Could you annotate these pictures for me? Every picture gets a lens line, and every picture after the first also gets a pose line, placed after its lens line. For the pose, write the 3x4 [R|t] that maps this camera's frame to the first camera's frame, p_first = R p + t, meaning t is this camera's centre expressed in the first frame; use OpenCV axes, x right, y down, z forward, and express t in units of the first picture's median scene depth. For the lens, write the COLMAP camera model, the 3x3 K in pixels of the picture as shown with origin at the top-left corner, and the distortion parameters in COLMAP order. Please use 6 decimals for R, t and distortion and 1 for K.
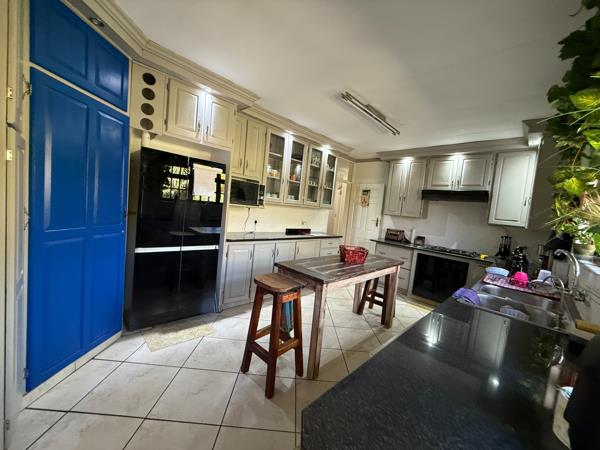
lens RADIAL K [[237.0, 0, 299.9], [0, 237.0, 225.1], [0, 0, 1]] dist [-0.001371, -0.000961]
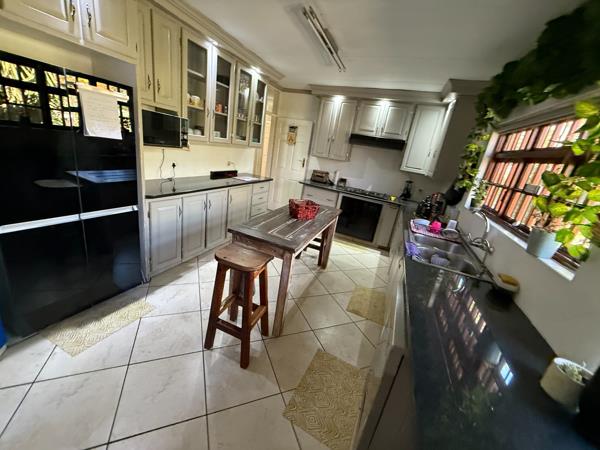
lens RADIAL K [[237.0, 0, 299.4], [0, 237.0, 224.5], [0, 0, 1]] dist [-0.001371, -0.000961]
pose [[0.924422, -0.077977, 0.373314, -0.130635], [-0.033968, 0.958148, 0.284250, -0.075744], [-0.379855, -0.275448, 0.883084, 0.105836]]
